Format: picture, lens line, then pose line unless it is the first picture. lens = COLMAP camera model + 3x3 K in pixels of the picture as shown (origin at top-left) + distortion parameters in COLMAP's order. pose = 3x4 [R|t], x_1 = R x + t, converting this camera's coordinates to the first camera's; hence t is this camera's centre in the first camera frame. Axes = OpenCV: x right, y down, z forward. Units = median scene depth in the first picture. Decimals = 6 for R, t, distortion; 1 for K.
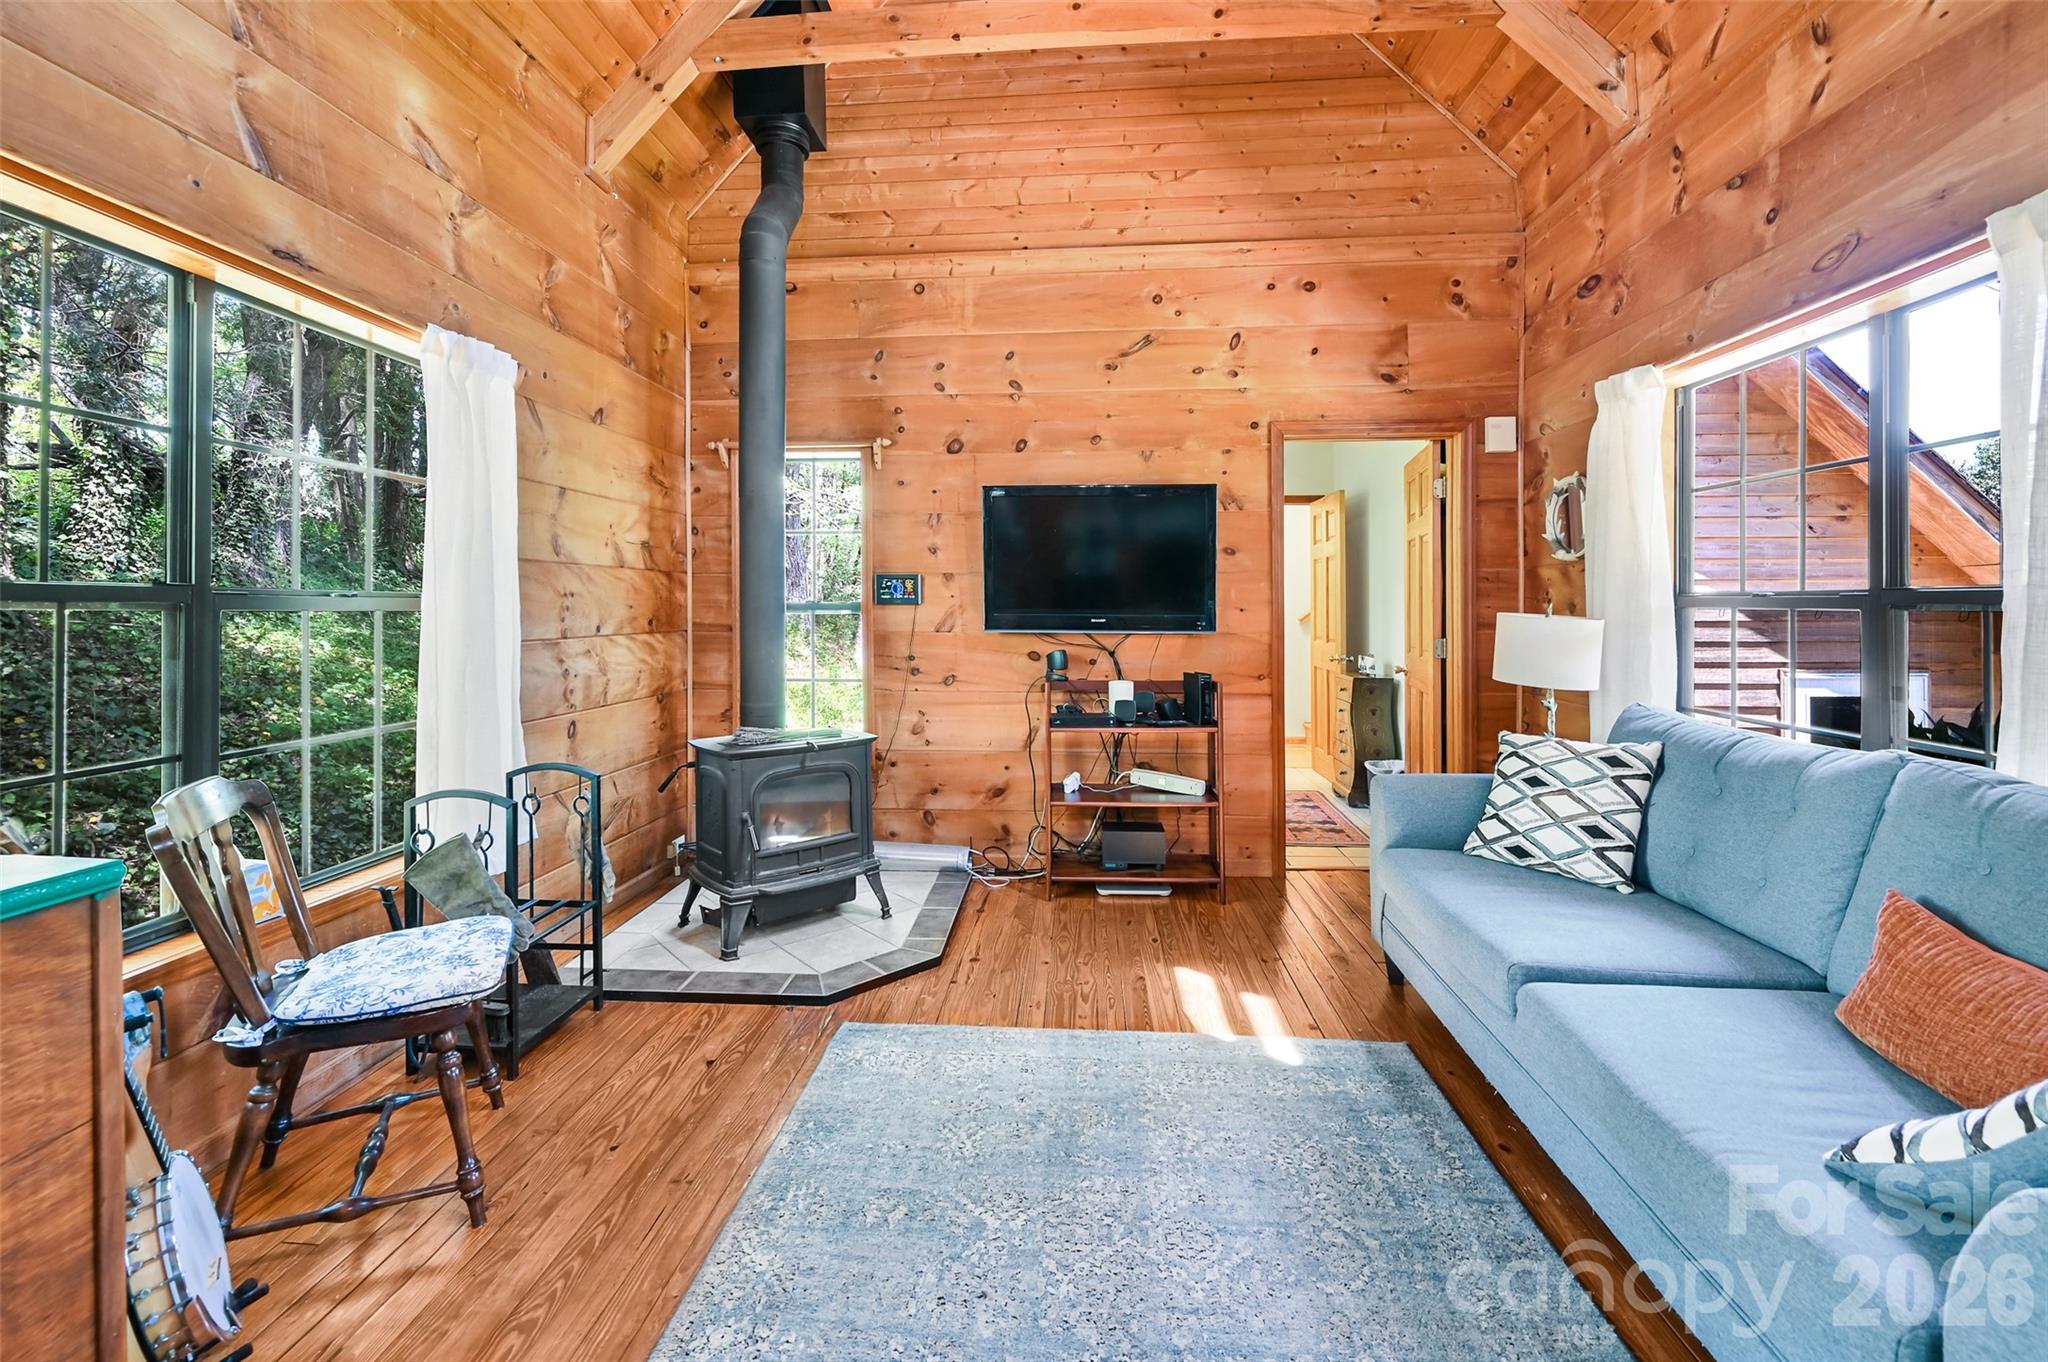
lens RADIAL K [[828.6, 0, 1019.1], [0, 828.6, 605.6], [0, 0, 1]] dist [-0.001074, 0.000148]
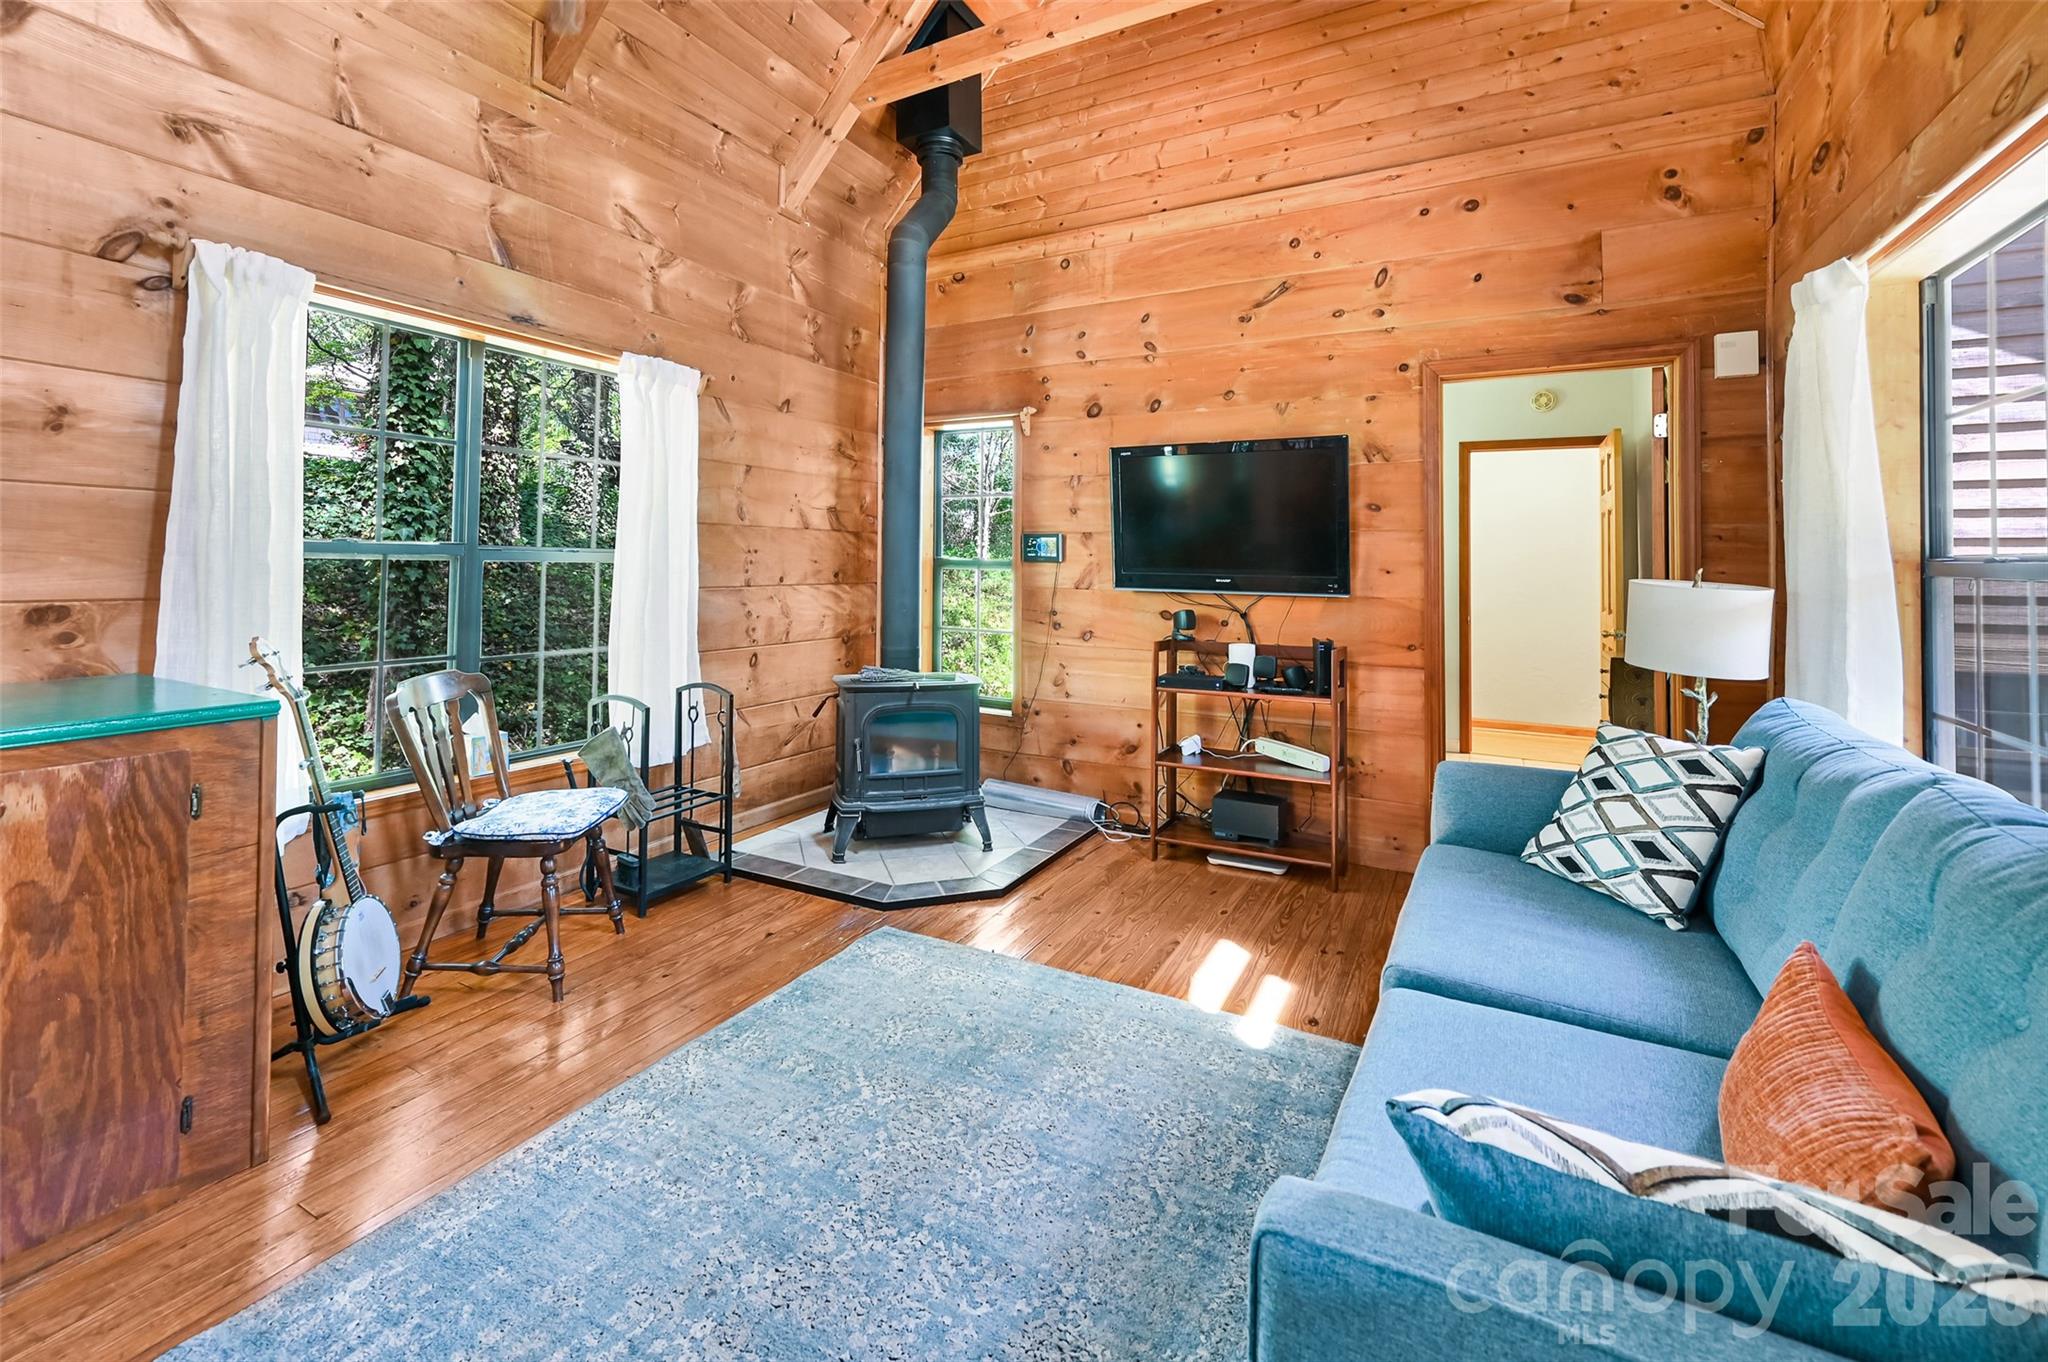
lens RADIAL K [[850.4, 0, 1021.4], [0, 850.4, 544.2], [0, 0, 1]] dist [-0.001677, 0.000129]
pose [[0.917306, 0.001878, -0.398179, 0.282247], [-0.011102, 0.999721, -0.020861, -0.001376], [0.398029, 0.023557, 0.917070, -0.010217]]
